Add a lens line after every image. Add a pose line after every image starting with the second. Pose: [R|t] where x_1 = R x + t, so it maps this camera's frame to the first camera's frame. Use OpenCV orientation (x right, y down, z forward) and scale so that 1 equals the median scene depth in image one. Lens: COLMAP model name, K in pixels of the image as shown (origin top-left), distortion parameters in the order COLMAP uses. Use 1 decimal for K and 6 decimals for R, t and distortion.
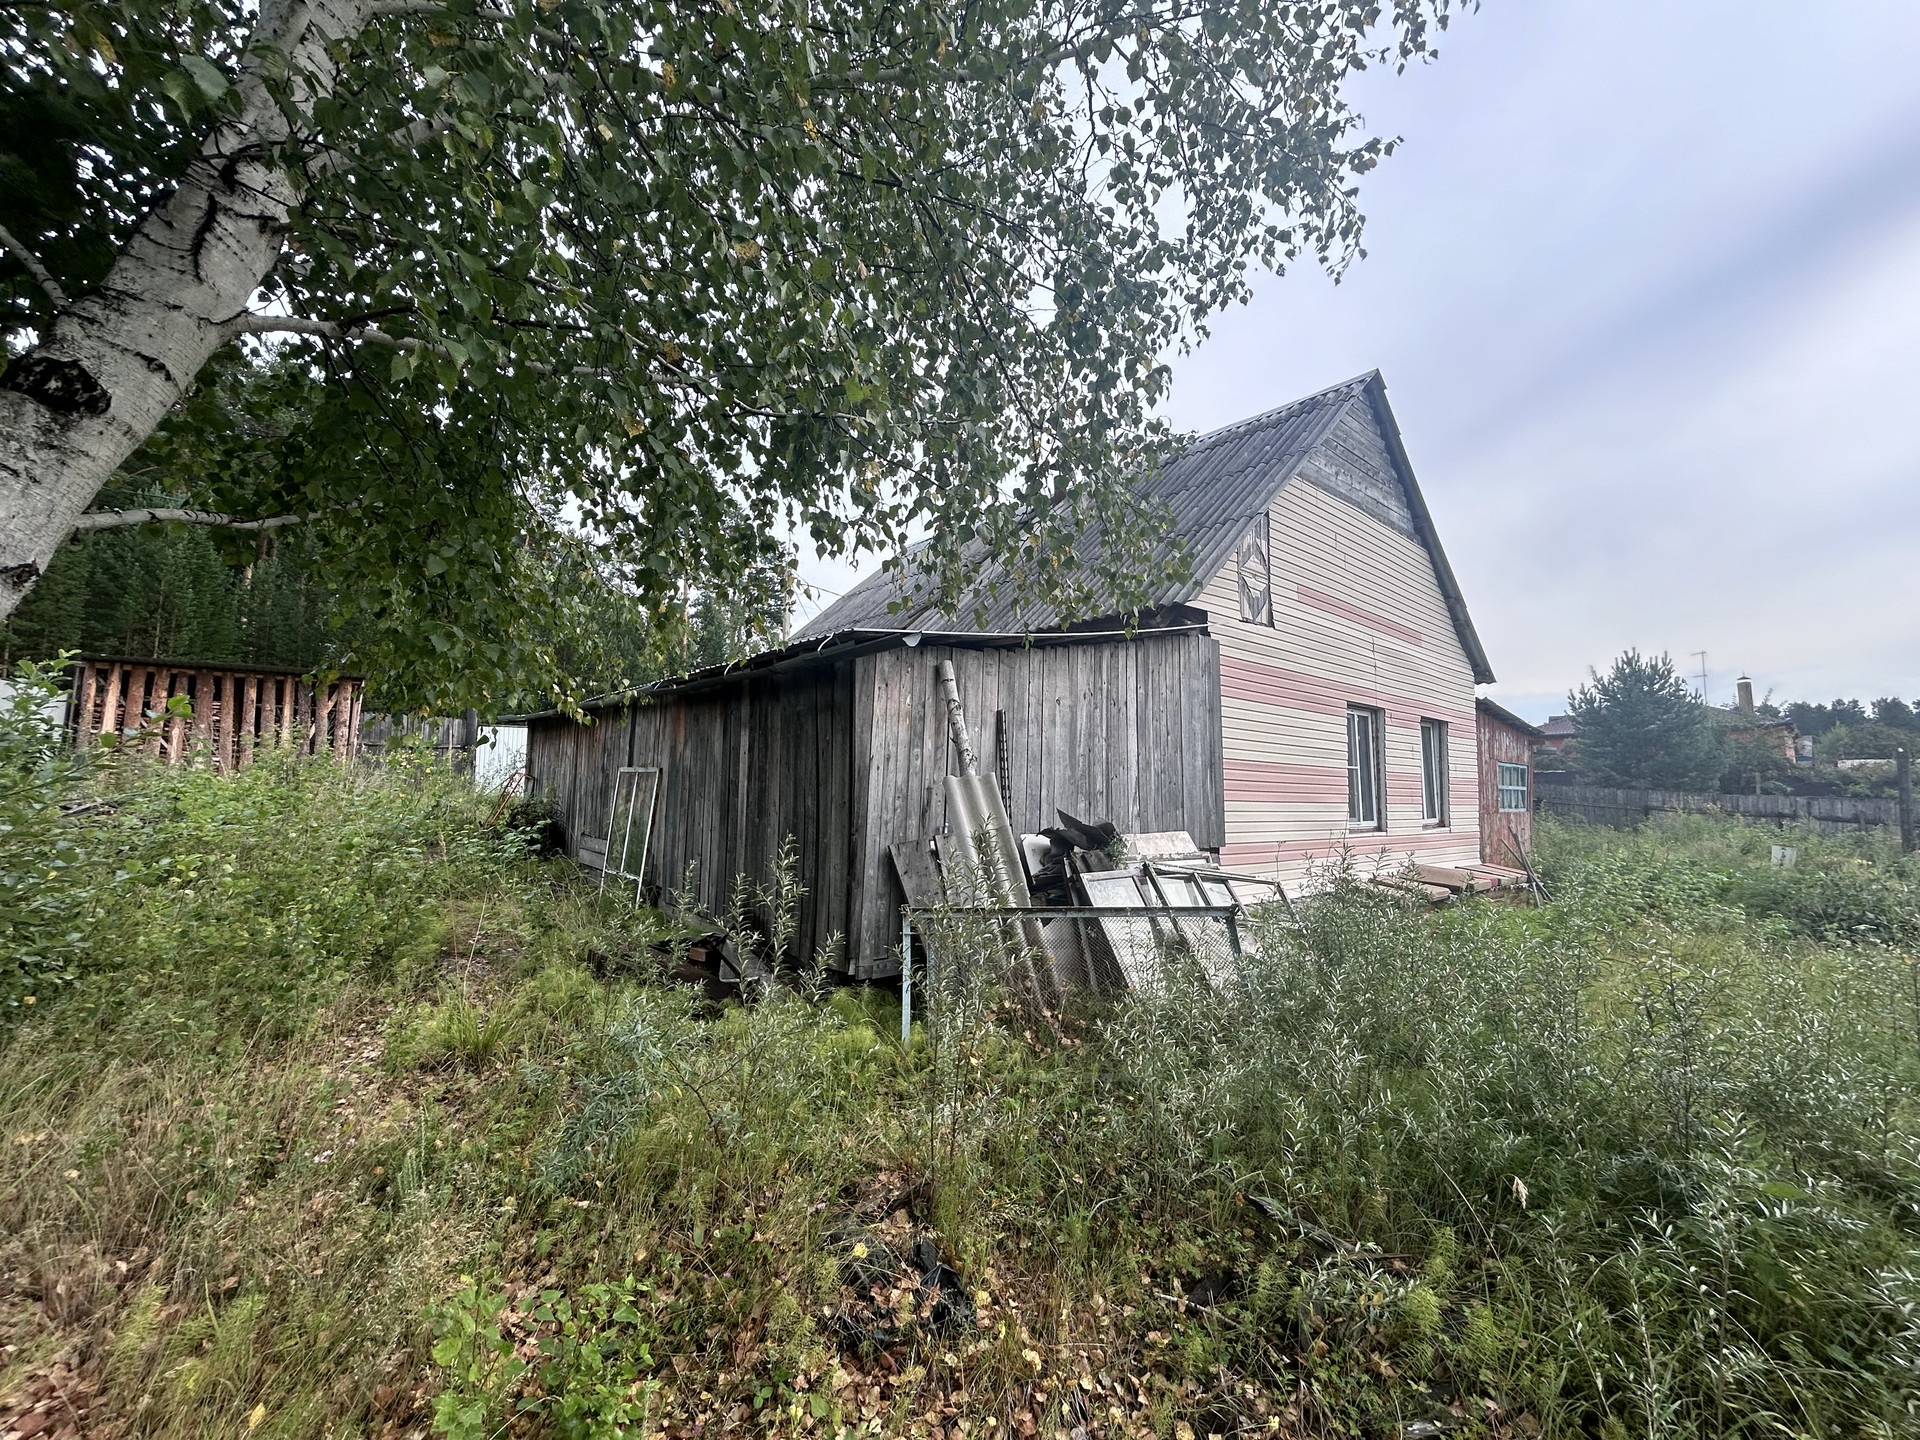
lens RADIAL K [[780.8, 0, 960.0], [0, 780.8, 720.0], [0, 0, 1]] dist [-0.011874, 0.008520]
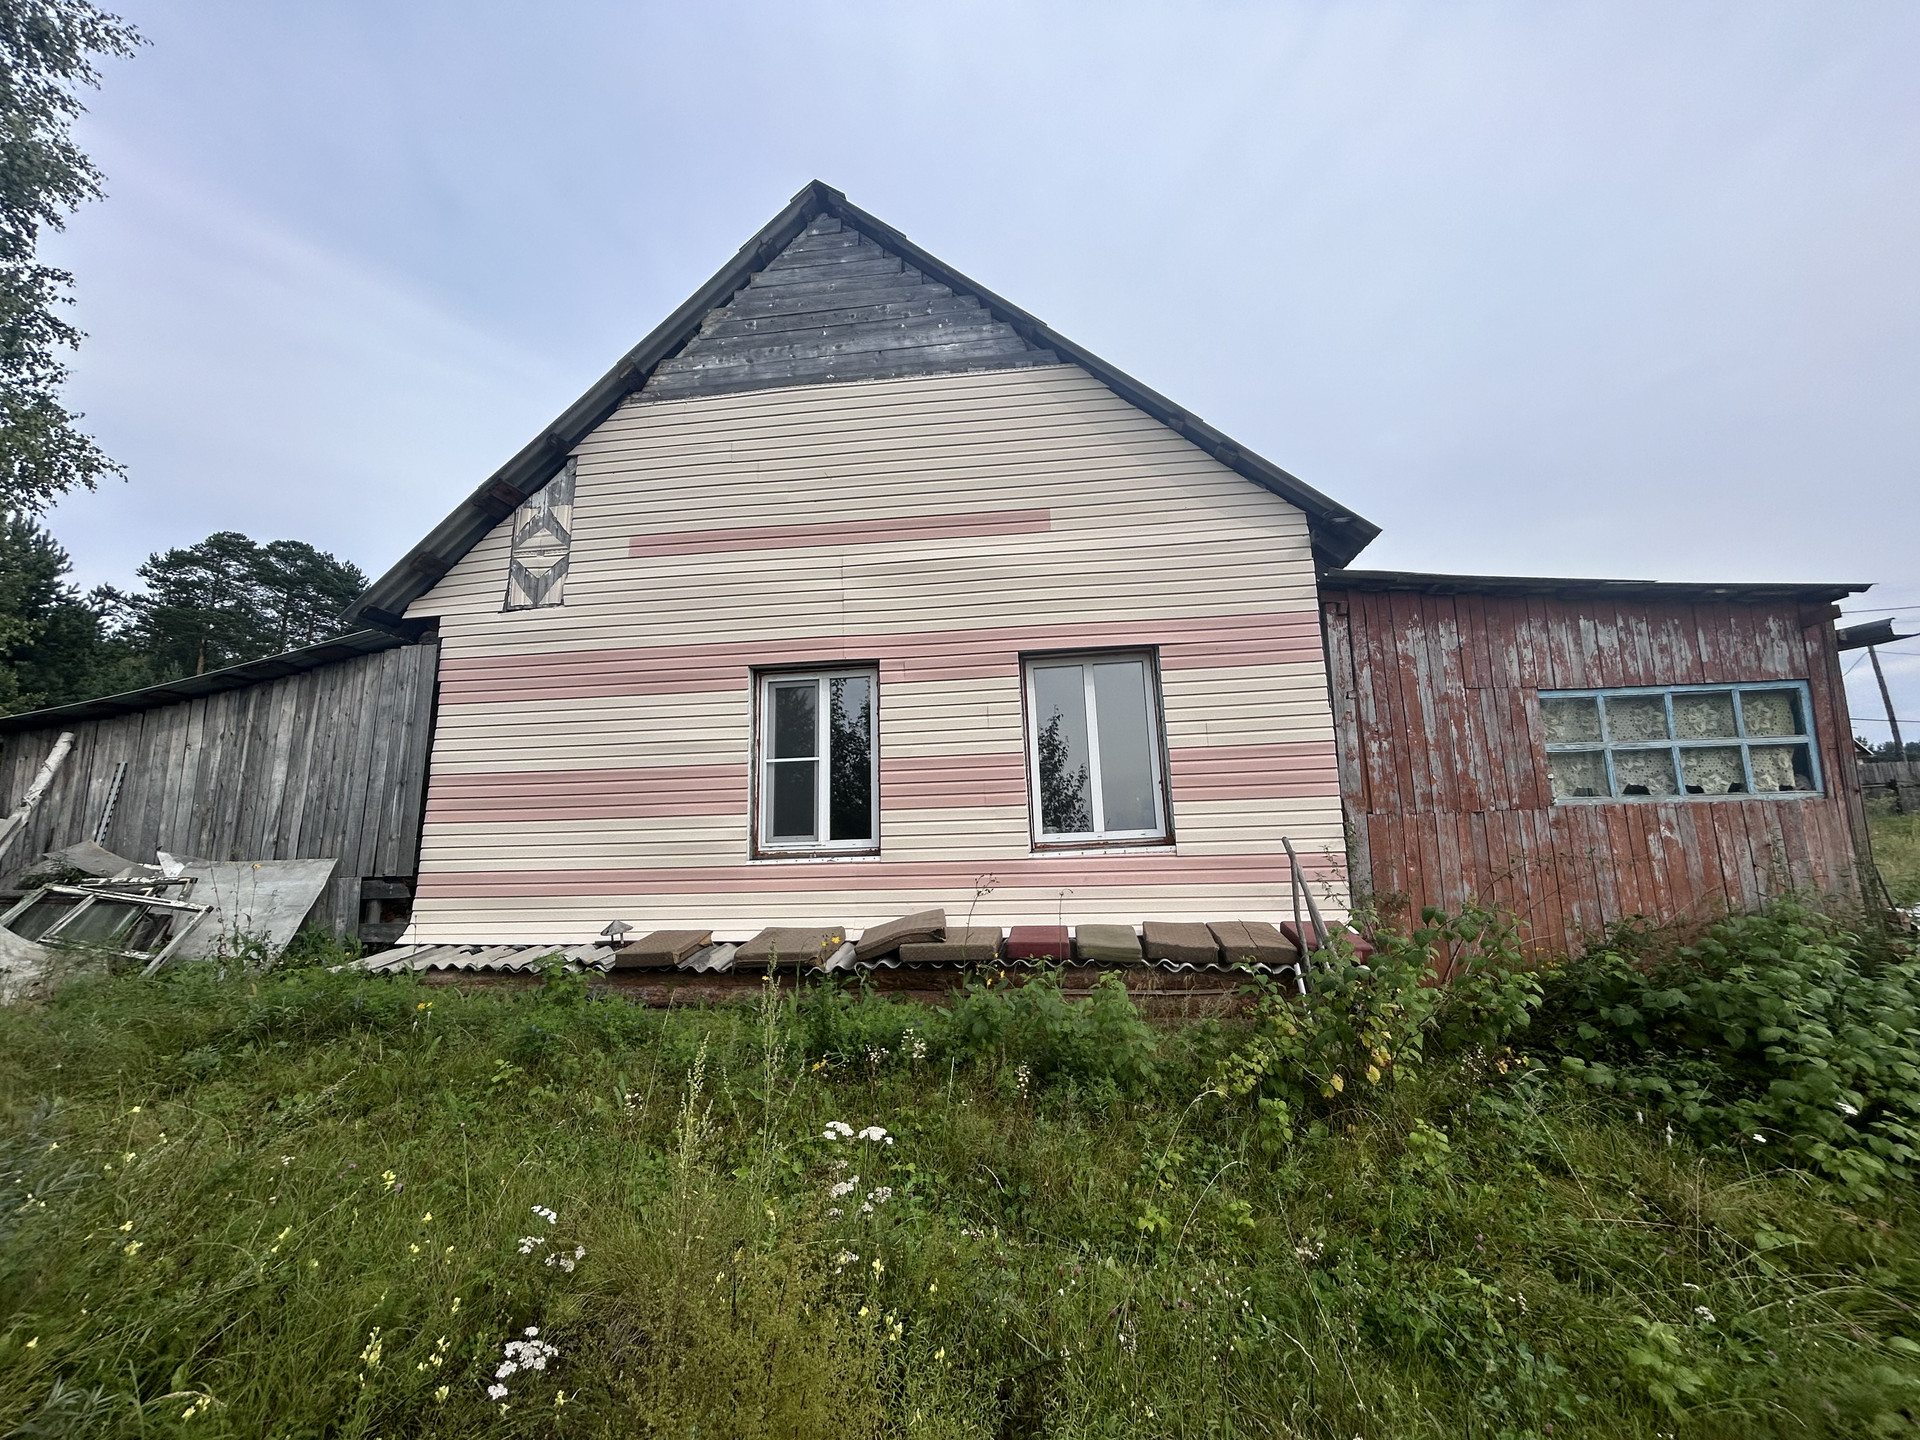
lens RADIAL K [[780.8, 0, 960.0], [0, 780.8, 720.0], [0, 0, 1]] dist [-0.011874, 0.008520]
pose [[0.699133, -0.138344, -0.701479, 1.379853], [0.115550, 0.990067, -0.080095, 0.127803], [0.705592, -0.025059, 0.708175, 0.779345]]
